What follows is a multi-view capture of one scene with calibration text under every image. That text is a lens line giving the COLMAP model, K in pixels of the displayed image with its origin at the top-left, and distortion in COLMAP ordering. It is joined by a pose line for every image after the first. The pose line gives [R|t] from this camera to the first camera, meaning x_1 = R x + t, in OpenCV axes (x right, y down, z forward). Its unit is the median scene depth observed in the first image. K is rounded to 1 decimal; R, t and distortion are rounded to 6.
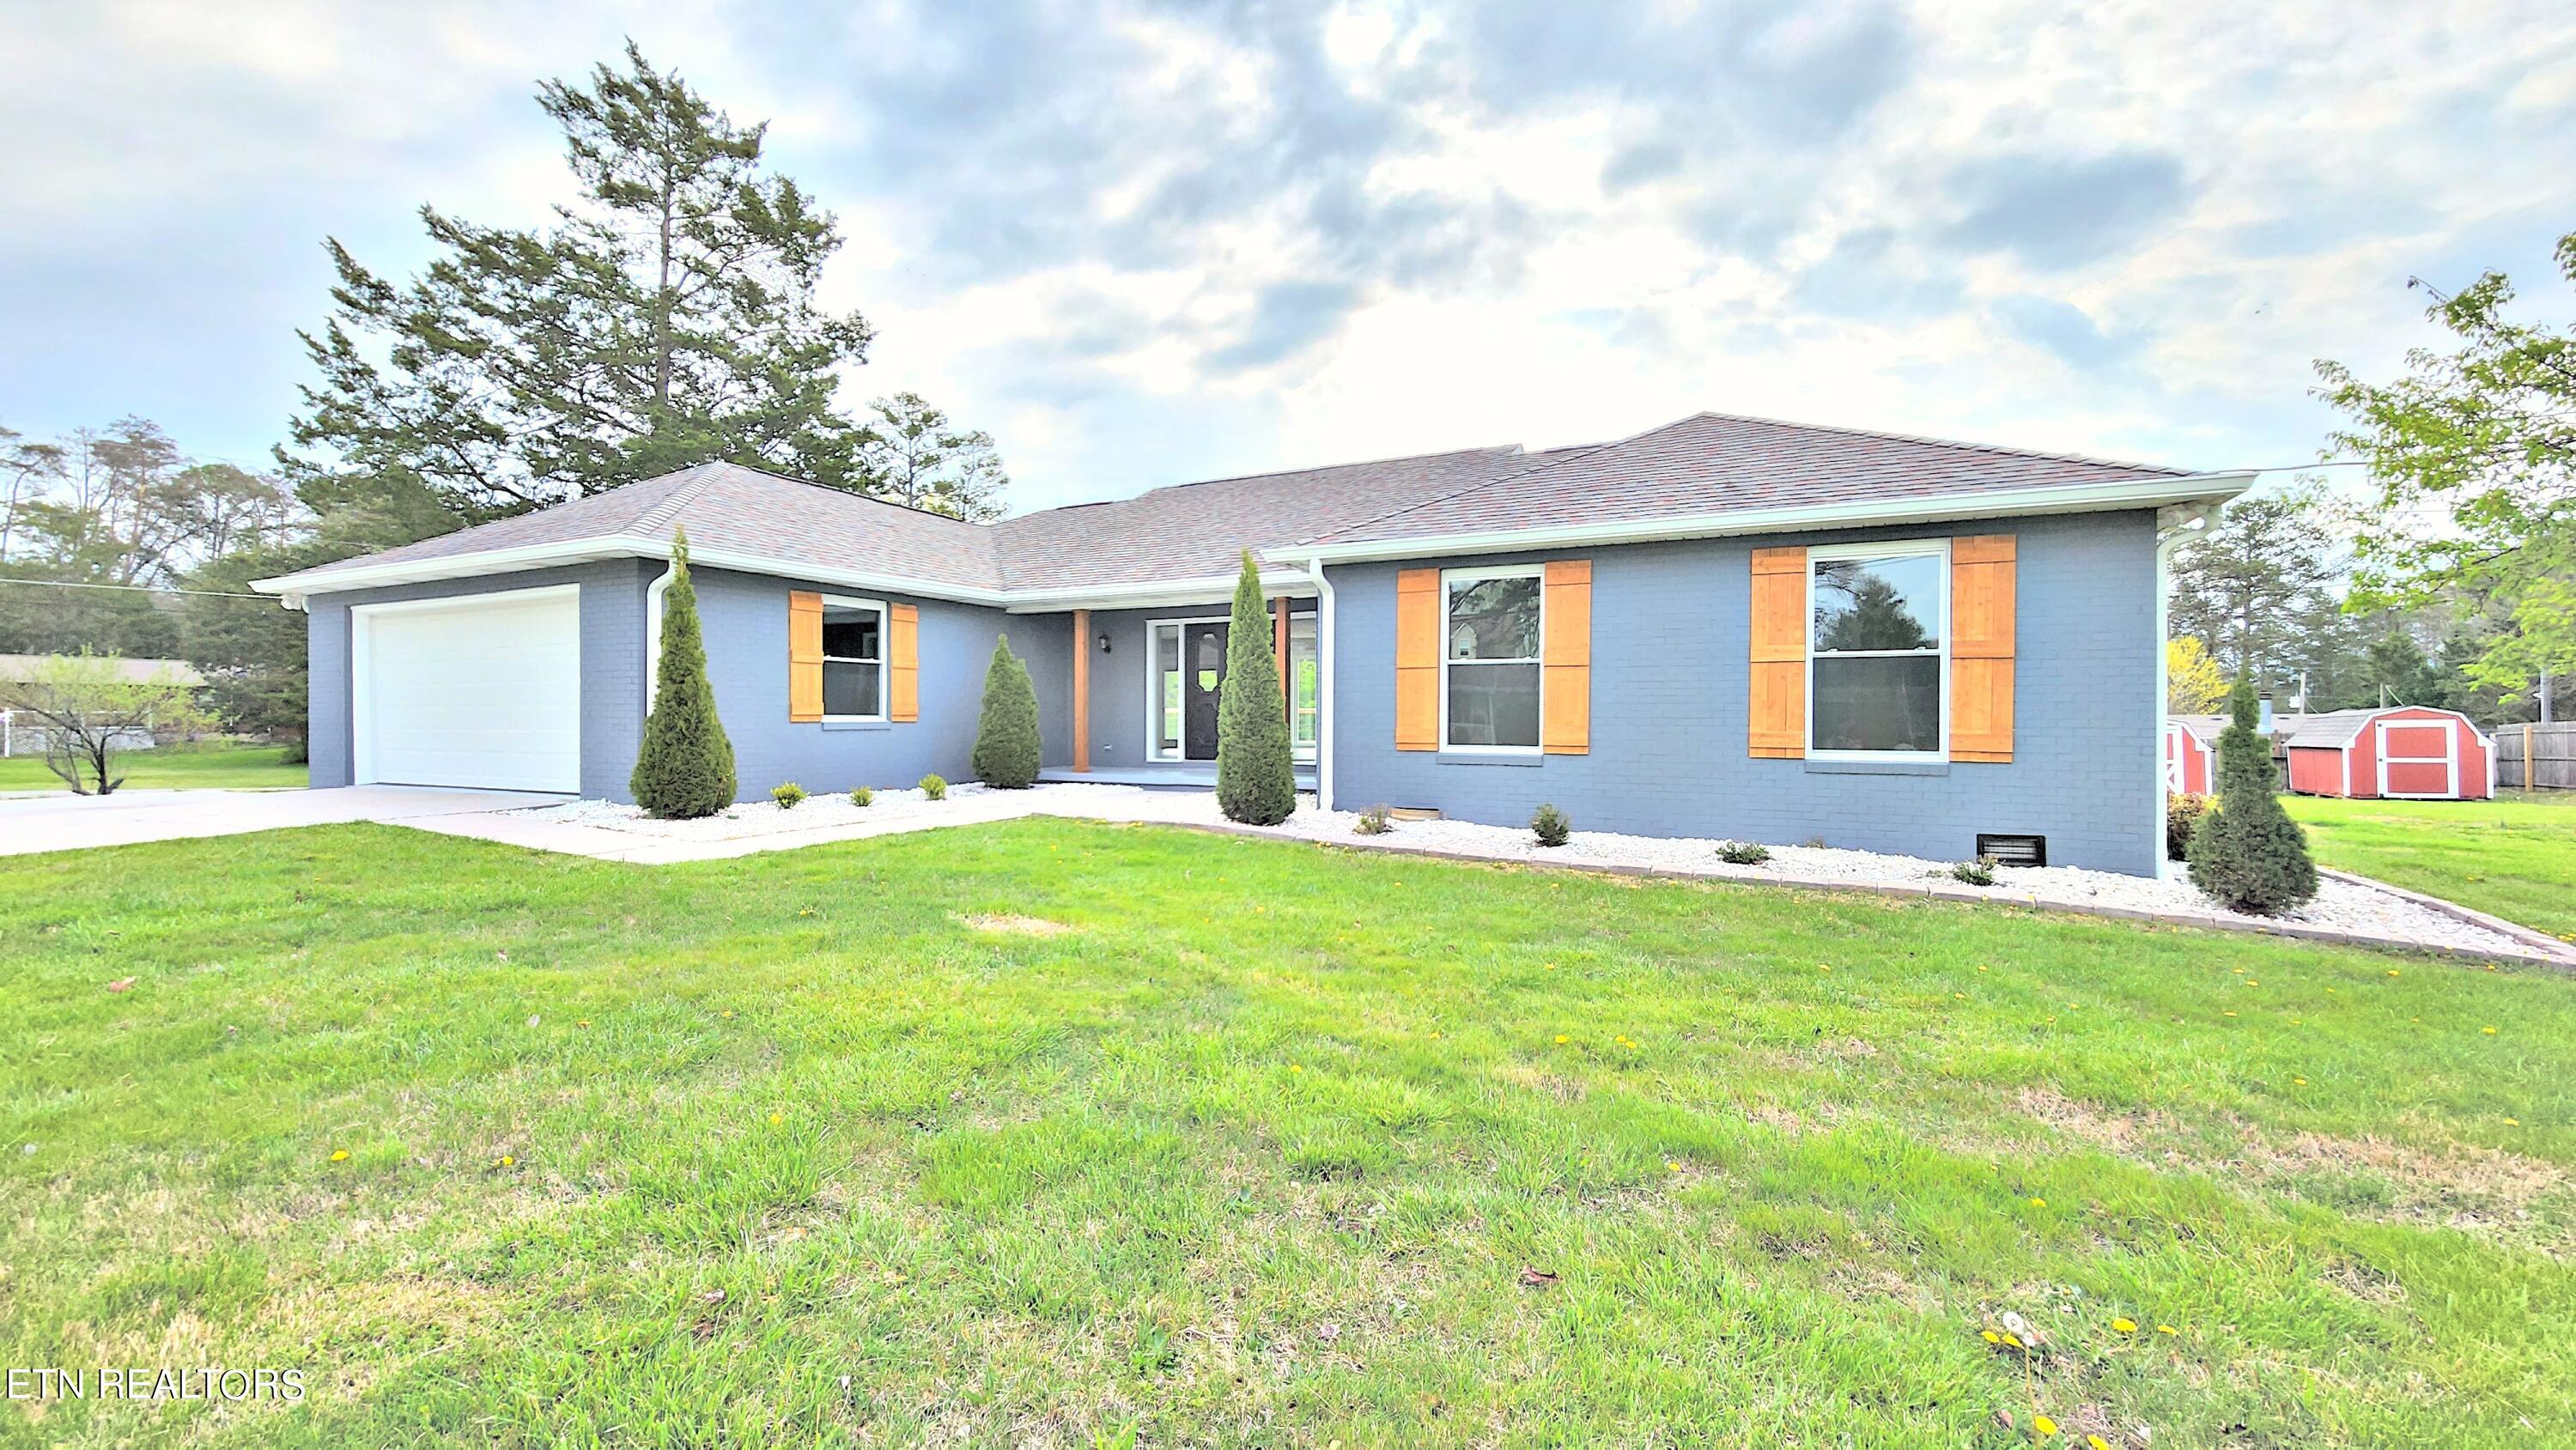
lens RADIAL K [[1034.0, 0, 1245.1], [0, 1034.0, 752.4], [0, 0, 1]] dist [0.000544, -0.000077]
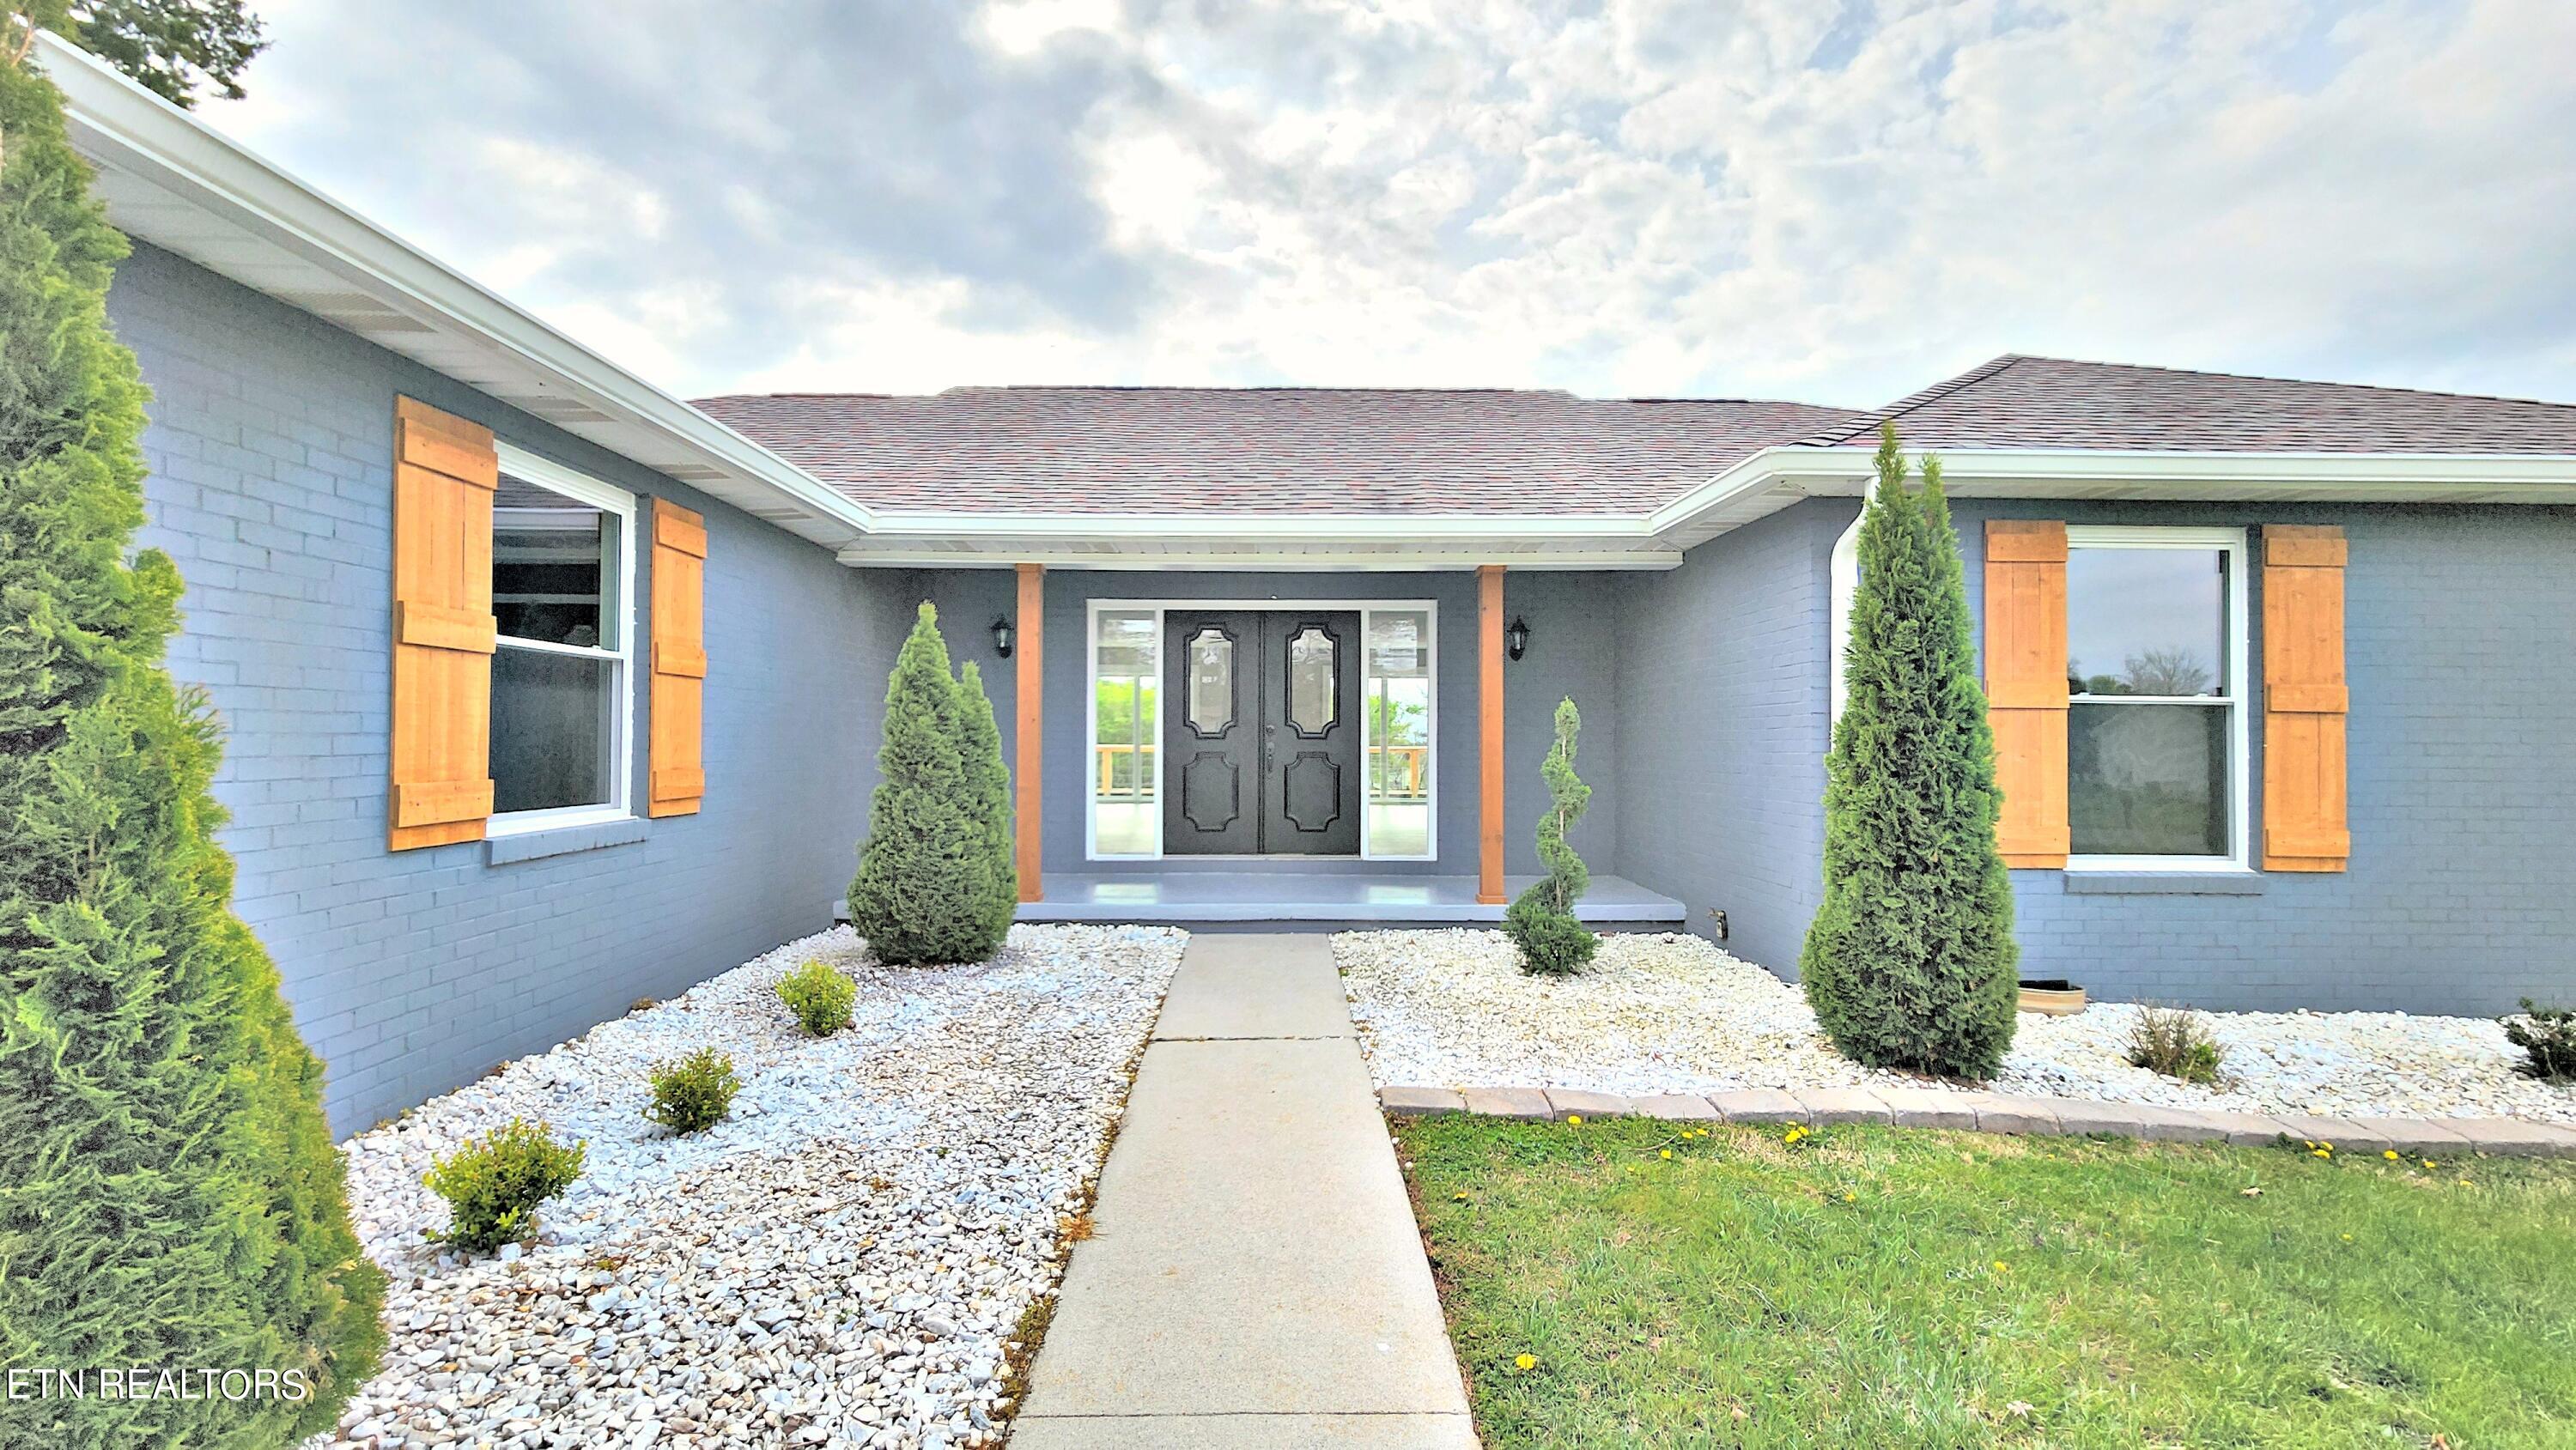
lens RADIAL K [[1063.5, 0, 1272.2], [0, 1063.5, 726.2], [0, 0, 1]] dist [0.000960, -0.000176]
pose [[0.875015, 0.006627, 0.484050, -0.296819], [0.014941, 0.999060, -0.040686, -0.039317], [-0.483865, 0.042833, 0.874094, 0.498937]]
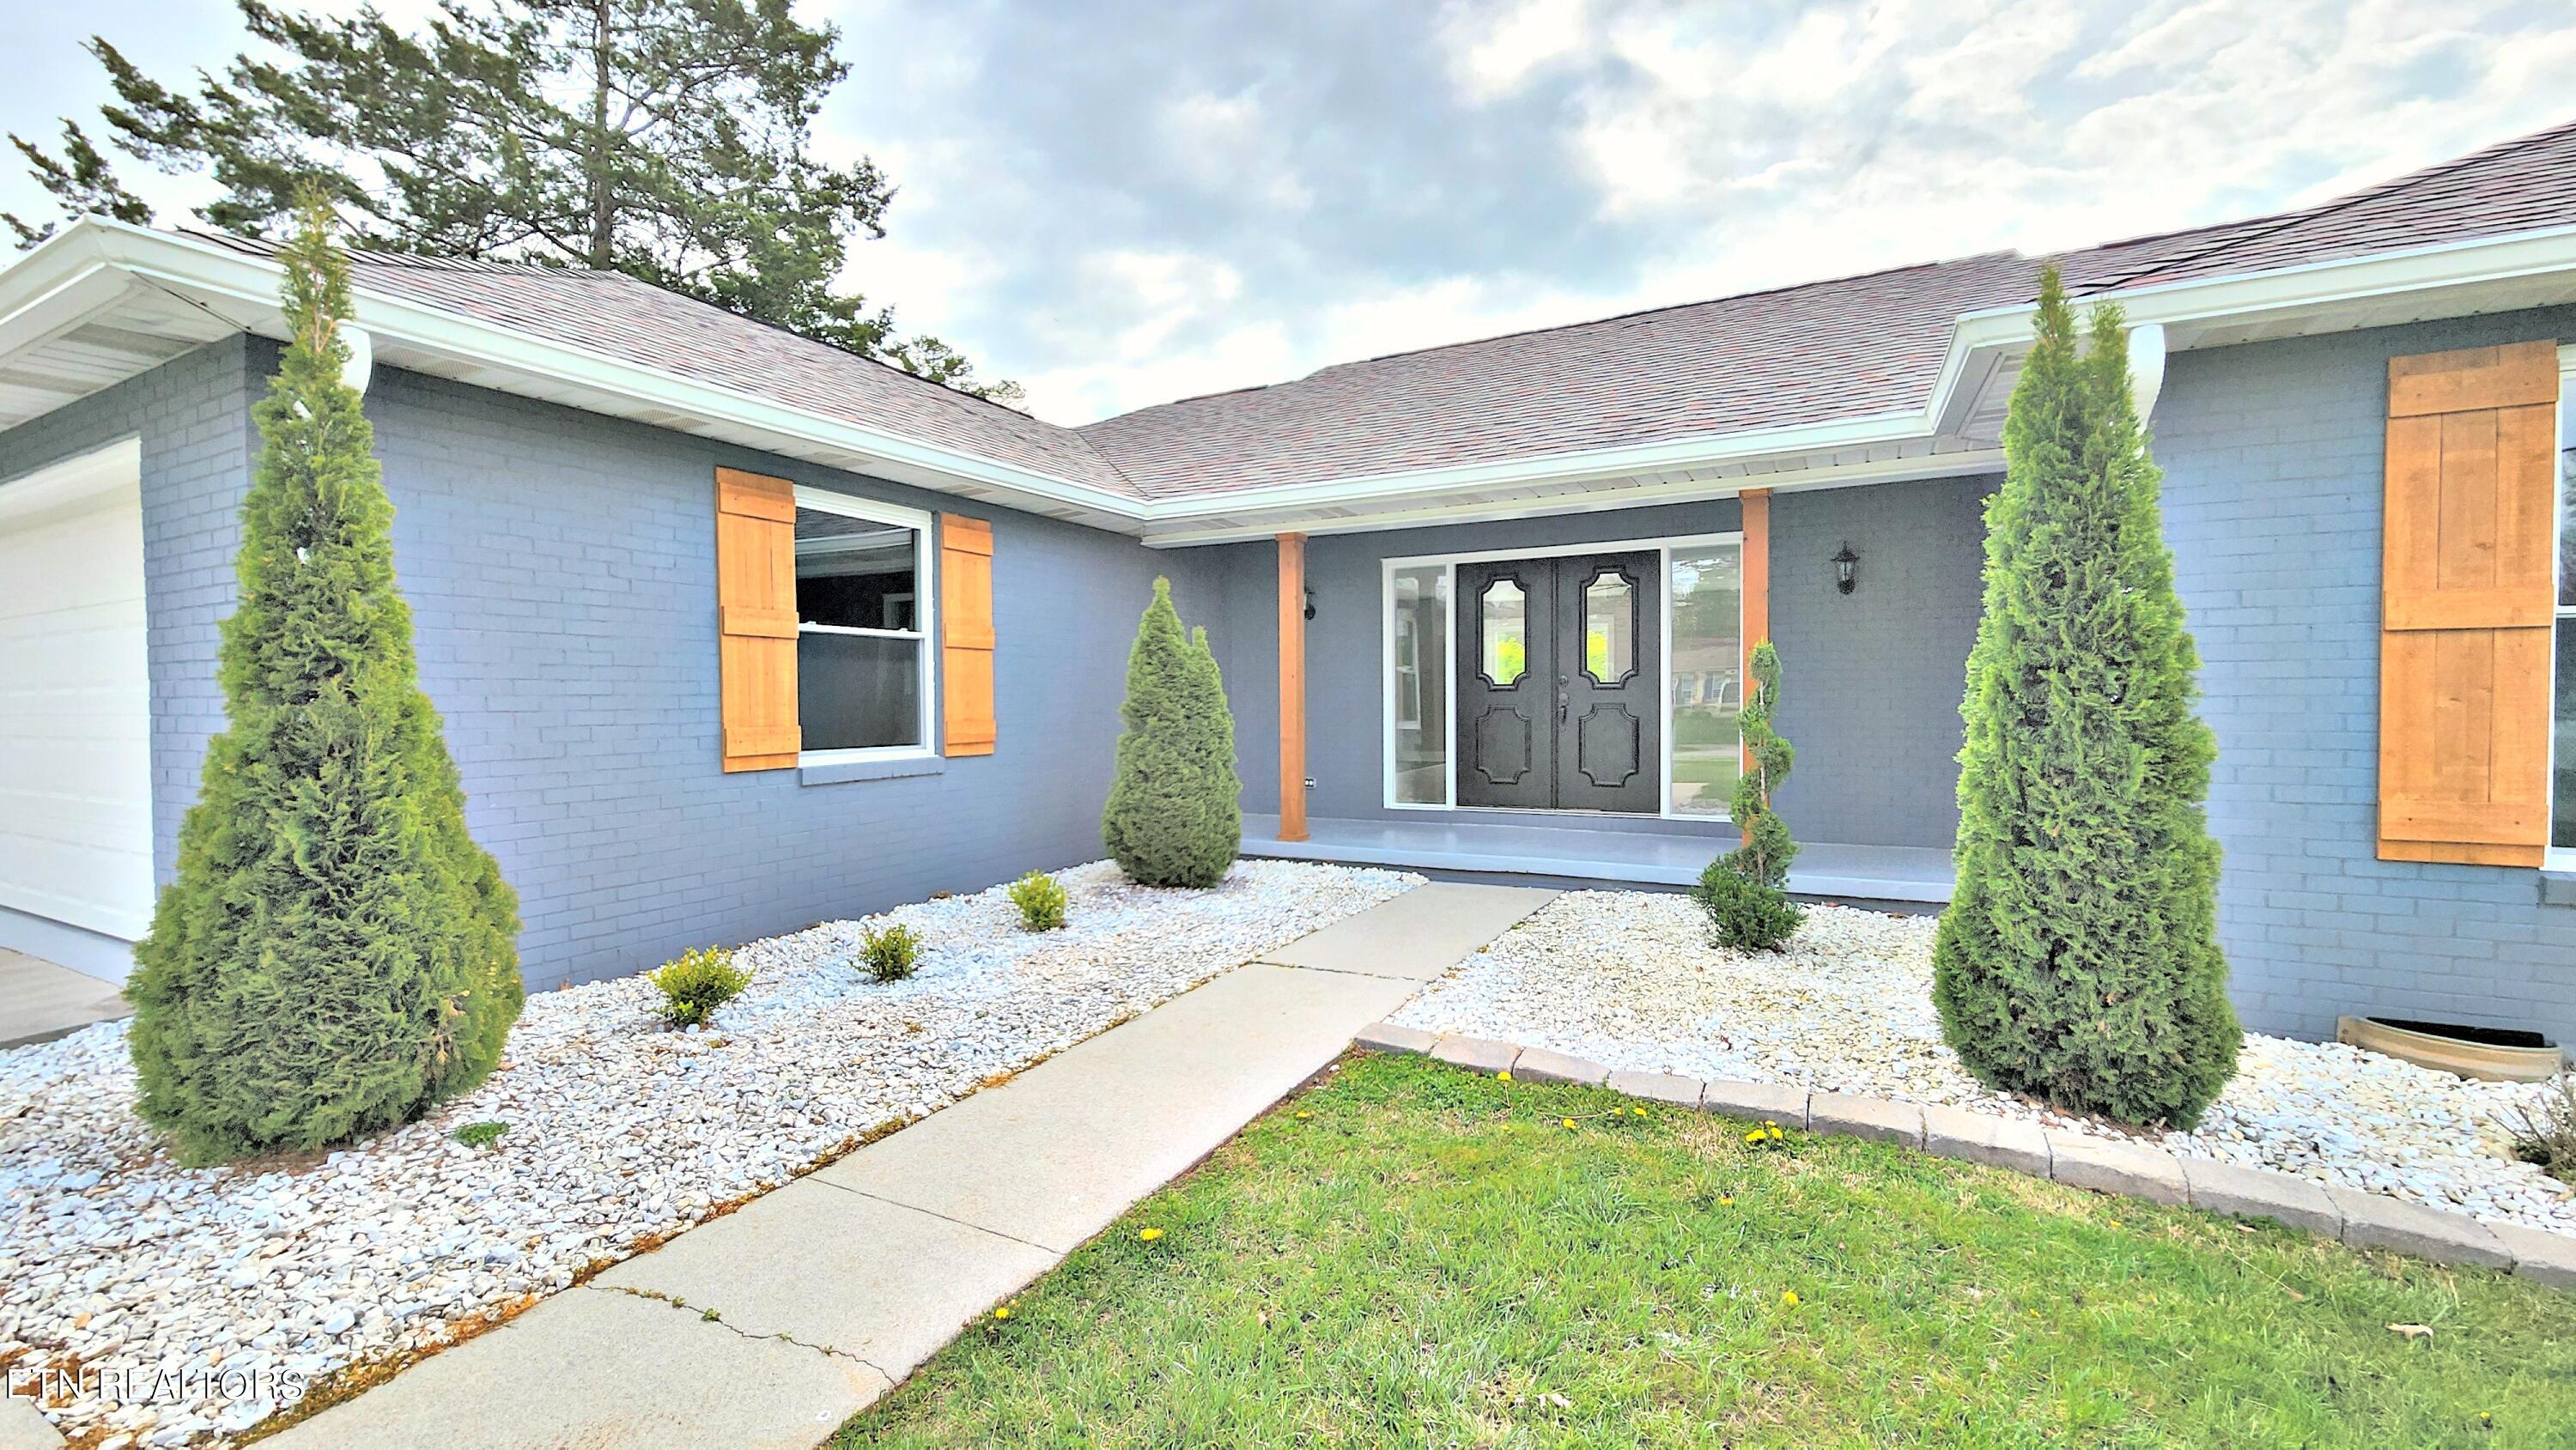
lens RADIAL K [[1063.5, 0, 1272.2], [0, 1063.5, 726.2], [0, 0, 1]] dist [0.000960, -0.000176]
pose [[0.999935, -0.011368, -0.000749, -0.166370], [0.011363, 0.999916, -0.006184, -0.035297], [0.000820, 0.006176, 0.999981, 0.443166]]
